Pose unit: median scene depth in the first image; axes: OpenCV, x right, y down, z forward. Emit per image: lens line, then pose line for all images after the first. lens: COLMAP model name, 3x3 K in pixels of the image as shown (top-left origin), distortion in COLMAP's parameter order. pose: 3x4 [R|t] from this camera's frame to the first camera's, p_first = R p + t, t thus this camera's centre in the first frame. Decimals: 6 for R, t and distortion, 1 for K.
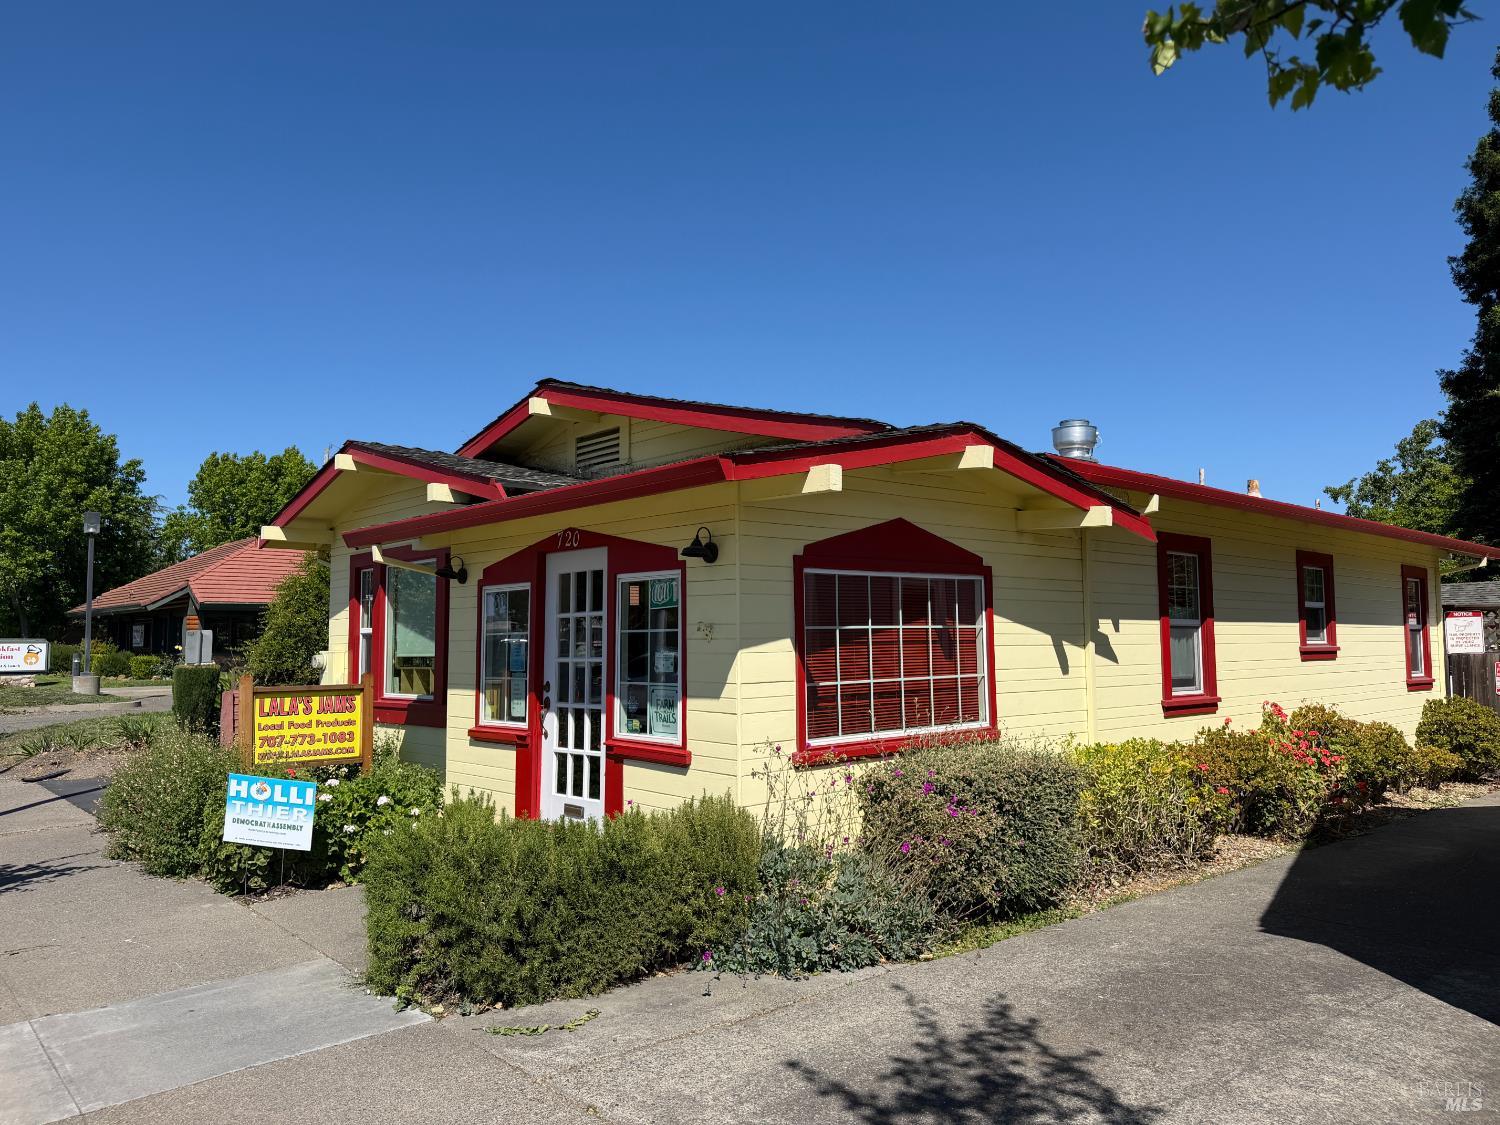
lens RADIAL K [[1055.4, 0, 754.1], [0, 1055.4, 557.1], [0, 0, 1]] dist [0.042959, -0.000256]
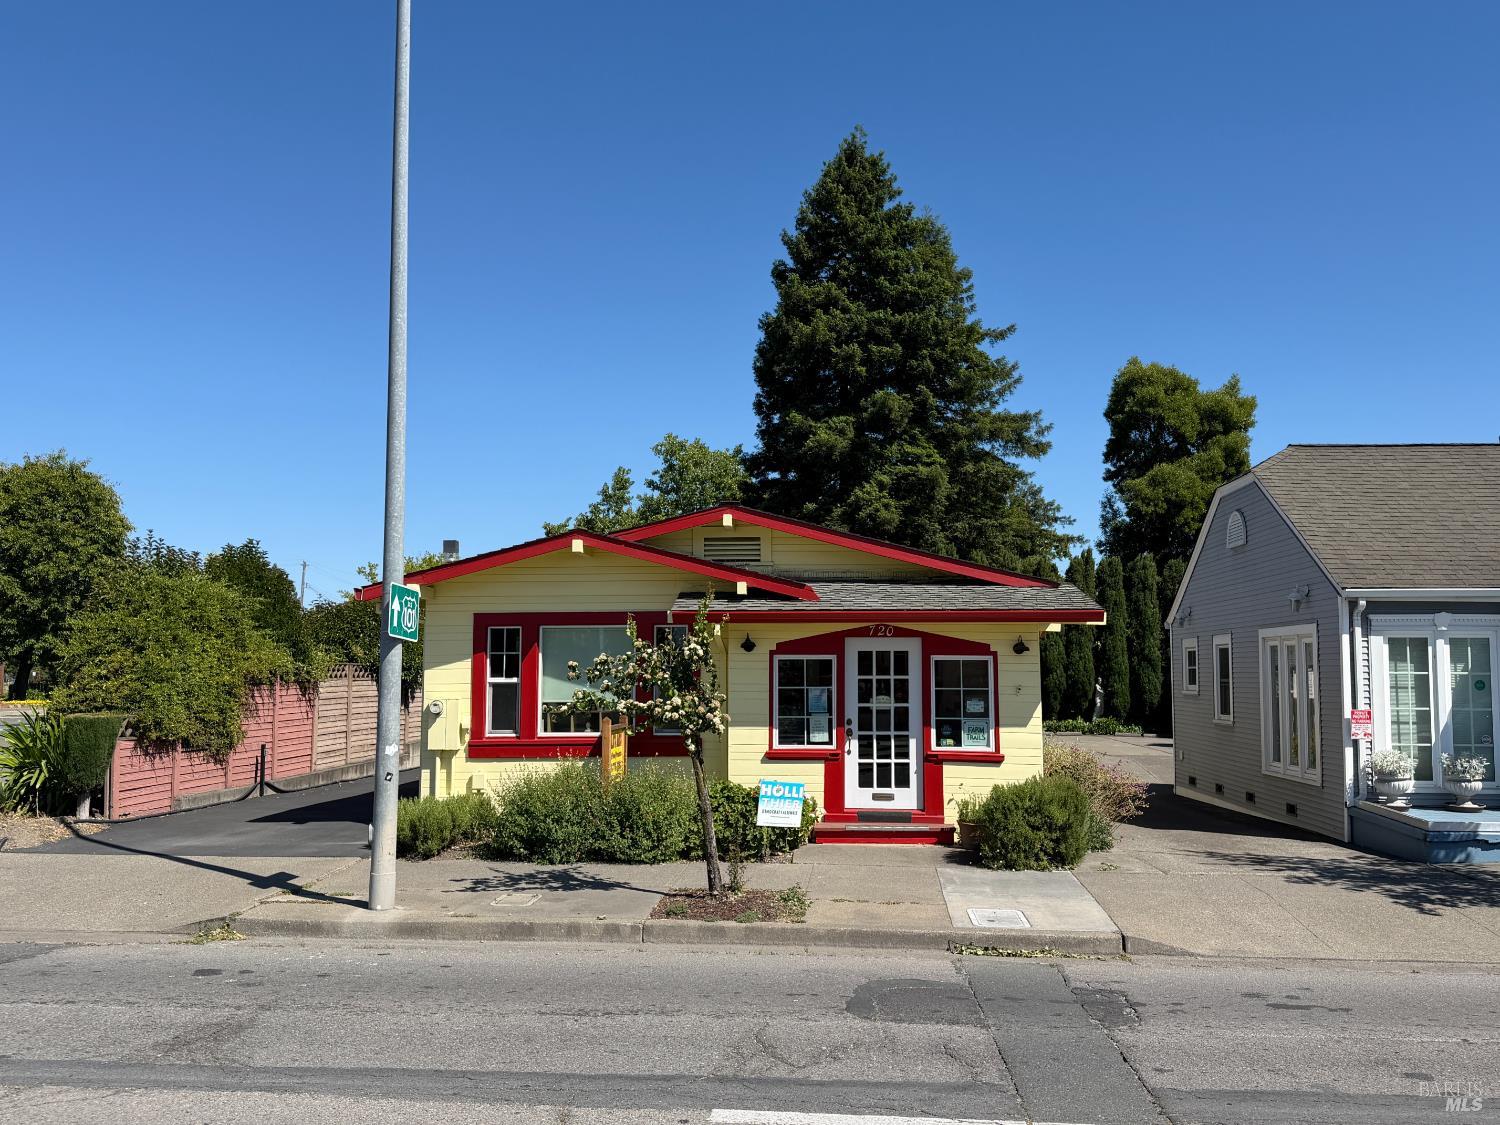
lens RADIAL K [[1312.0, 0, 746.4], [0, 1312.0, 564.9], [0, 0, 1]] dist [0.110407, 0.002383]
pose [[0.725787, 0.067274, 0.684623, -1.719437], [-0.065668, 0.997437, -0.028396, -0.046526], [-0.684778, -0.024348, 0.728344, -0.327516]]
